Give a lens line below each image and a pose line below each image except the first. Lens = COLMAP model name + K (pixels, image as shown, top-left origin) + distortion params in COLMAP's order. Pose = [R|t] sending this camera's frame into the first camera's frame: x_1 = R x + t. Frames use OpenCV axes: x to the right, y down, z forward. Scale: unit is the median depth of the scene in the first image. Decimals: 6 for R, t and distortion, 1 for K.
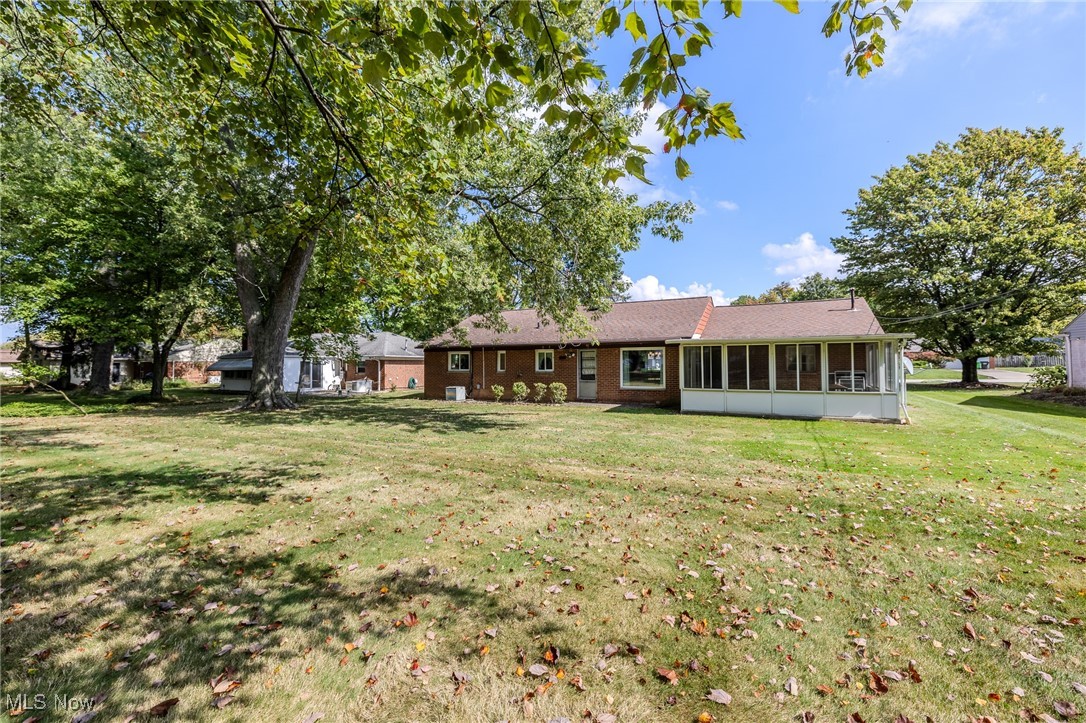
lens RADIAL K [[454.6, 0, 538.2], [0, 454.6, 354.3], [0, 0, 1]] dist [0.002122, 0.000047]
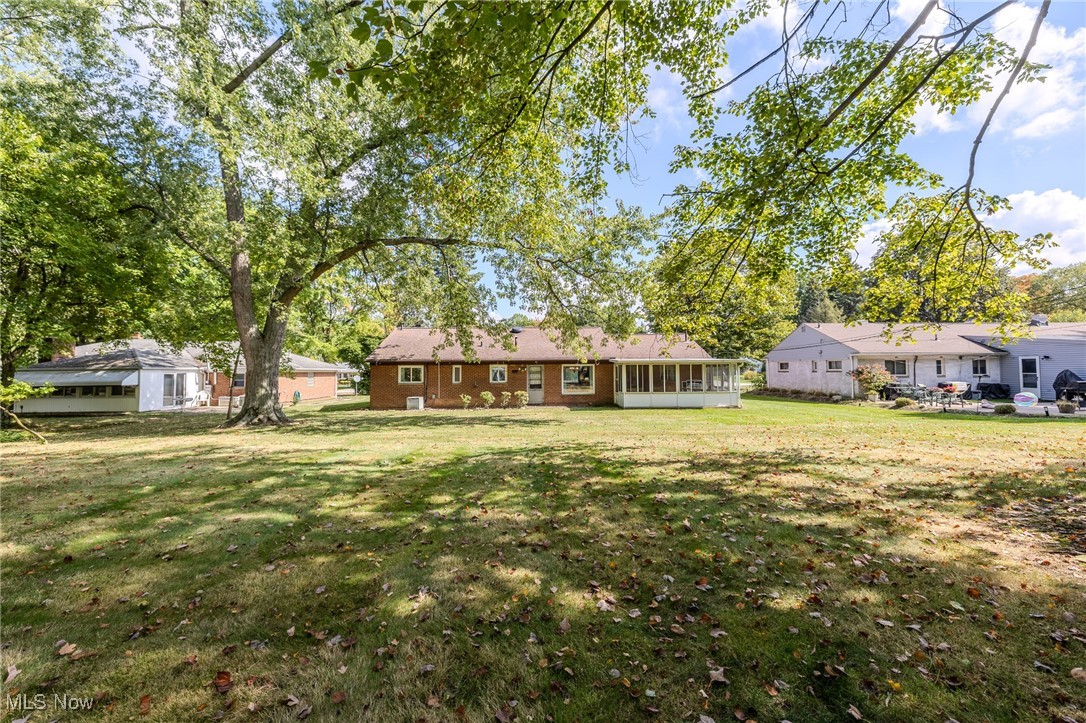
lens RADIAL K [[454.6, 0, 538.2], [0, 454.6, 354.3], [0, 0, 1]] dist [0.002122, 0.000047]
pose [[0.871954, 0.018459, 0.489240, -0.521523], [-0.006810, 0.999650, -0.025580, -0.008503], [-0.489541, 0.018973, 0.871774, -0.137505]]
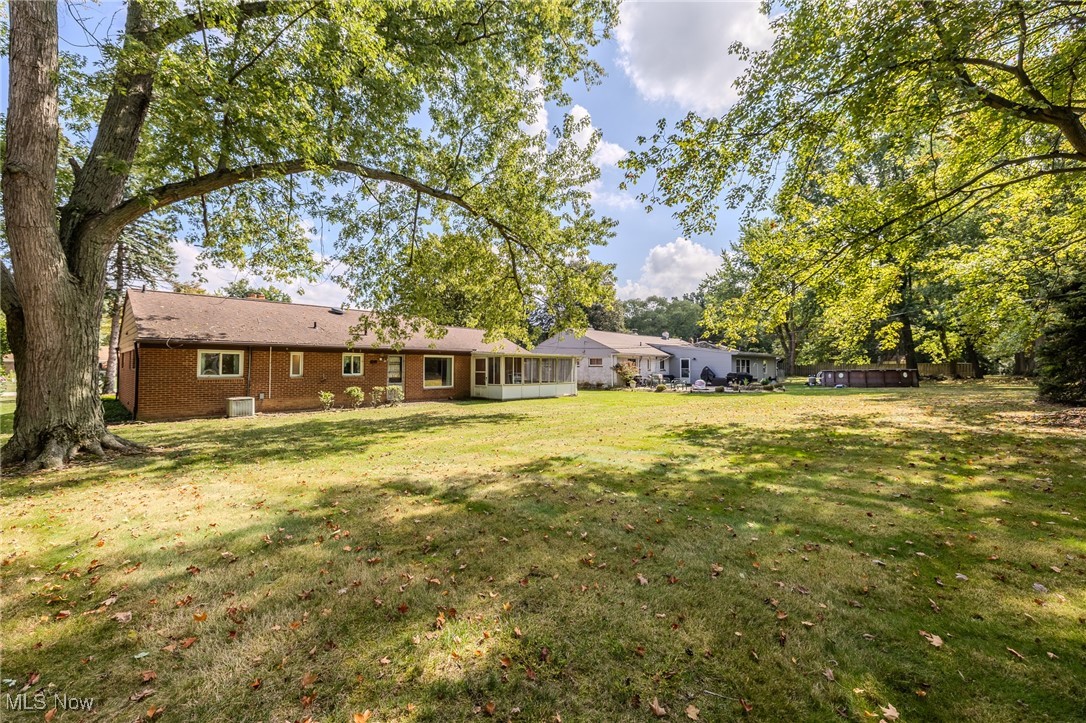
lens RADIAL K [[454.6, 0, 538.2], [0, 454.6, 354.3], [0, 0, 1]] dist [0.002122, 0.000047]
pose [[0.273479, 0.033683, 0.961288, -0.861452], [-0.022219, 0.999341, -0.028695, 0.011628], [-0.961621, -0.013512, 0.274048, 0.364433]]
